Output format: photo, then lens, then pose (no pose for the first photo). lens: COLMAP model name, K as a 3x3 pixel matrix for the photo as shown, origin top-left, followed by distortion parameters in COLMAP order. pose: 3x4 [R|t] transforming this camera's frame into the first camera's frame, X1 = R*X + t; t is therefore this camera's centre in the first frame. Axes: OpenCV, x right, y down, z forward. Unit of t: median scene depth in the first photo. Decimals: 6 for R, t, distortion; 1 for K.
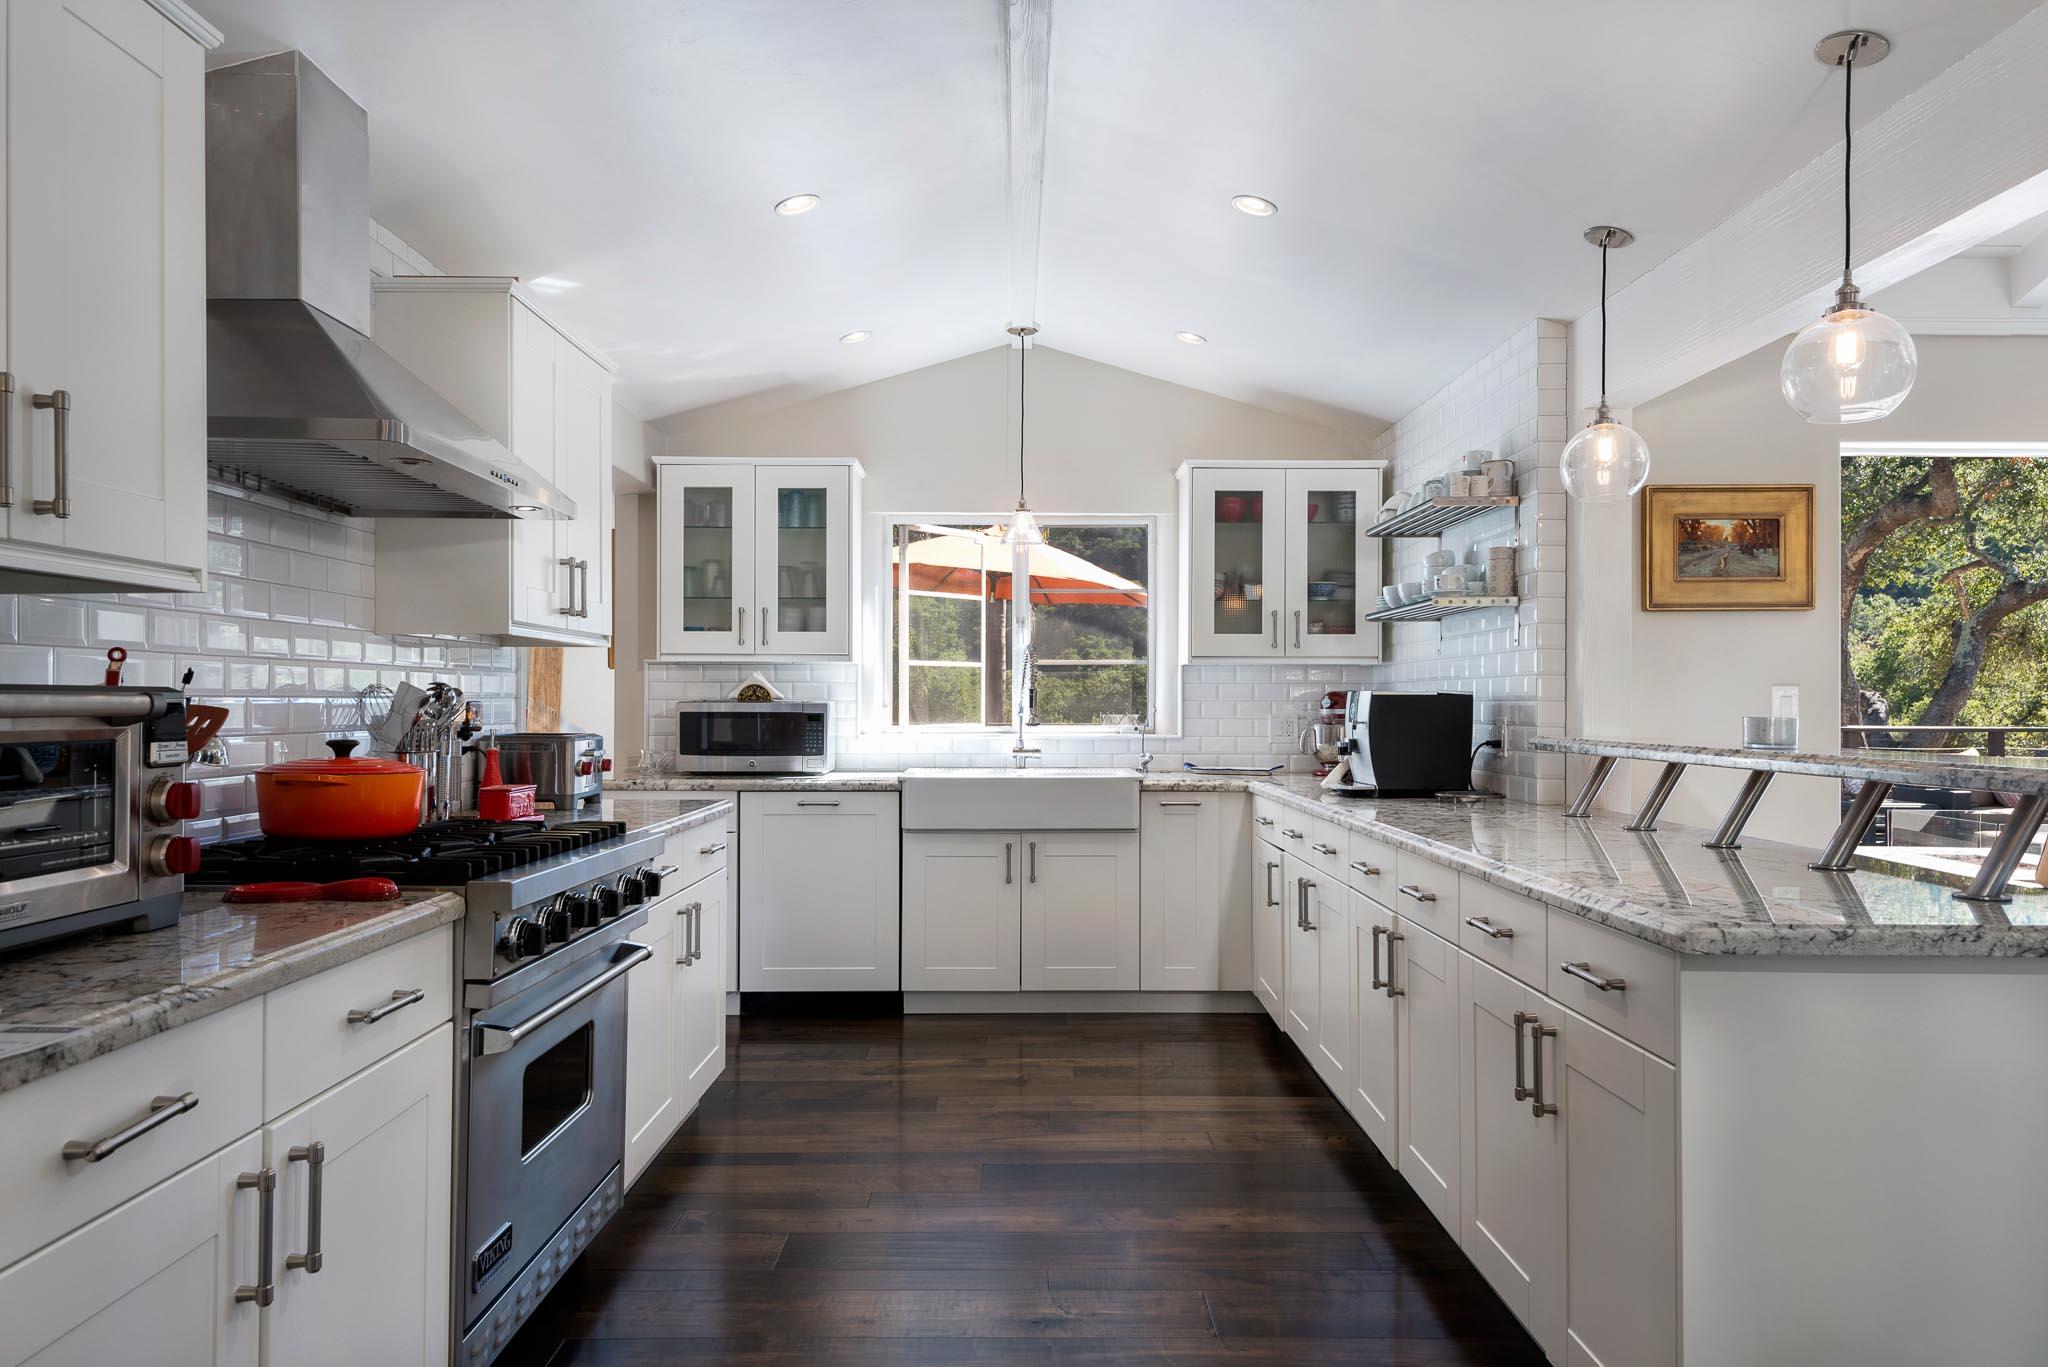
lens RADIAL K [[1372.3, 0, 1024.5], [0, 1372.3, 687.0], [0, 0, 1]] dist [-0.004546, -0.000187]
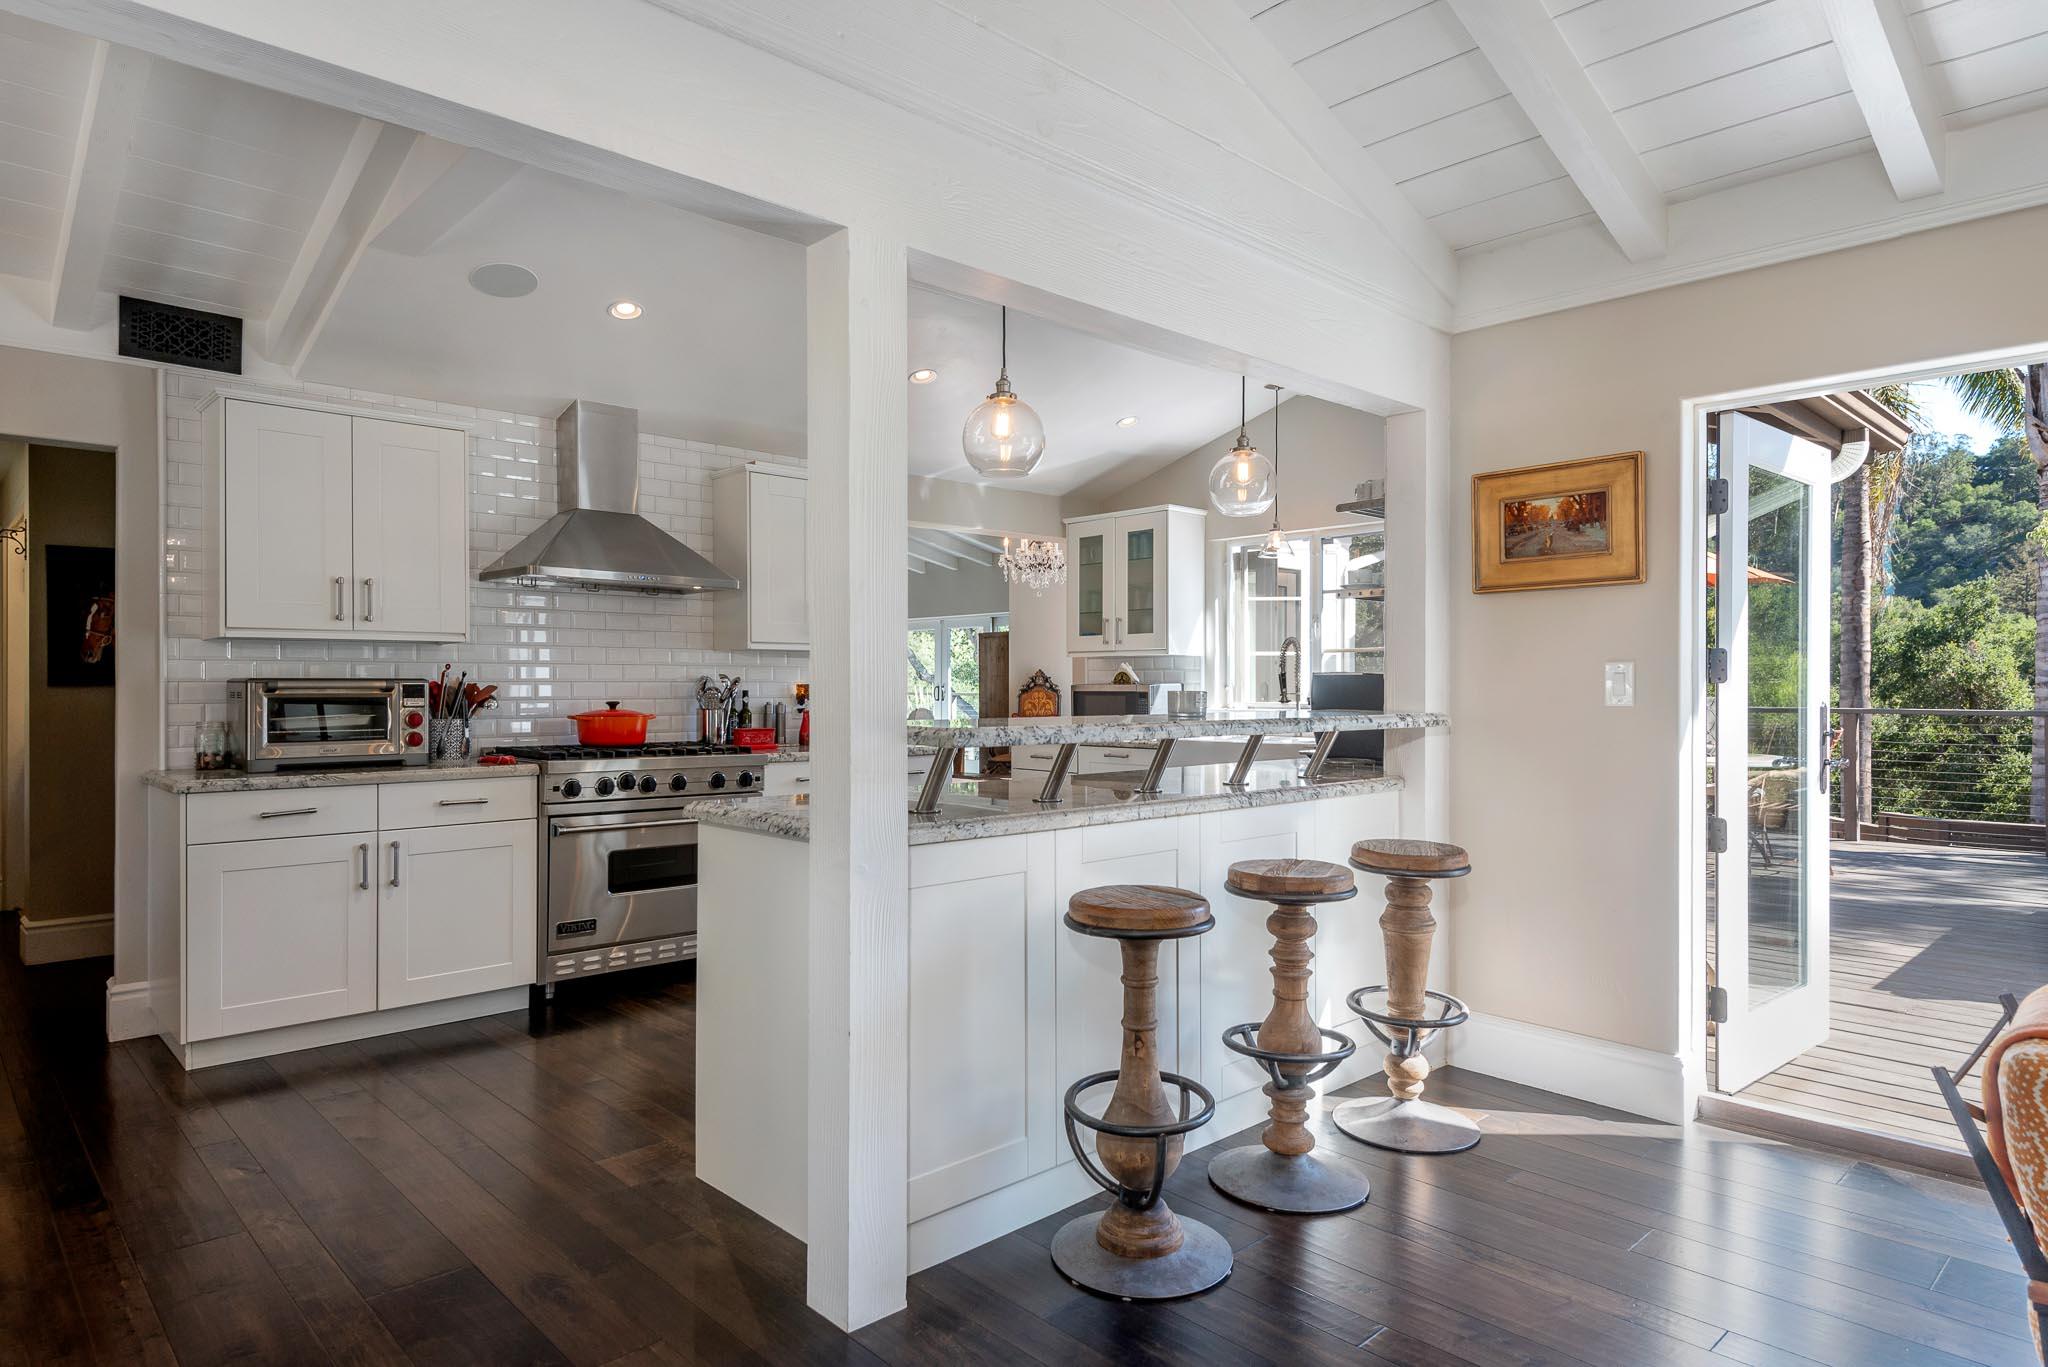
lens RADIAL K [[1205.3, 0, 1020.1], [0, 1205.3, 688.5], [0, 0, 1]] dist [-0.004446, -0.000007]
pose [[0.679066, -0.001739, -0.734075, 0.896404], [0.011207, 0.999905, 0.007998, 0.006306], [0.733992, -0.013658, 0.679021, 0.109584]]
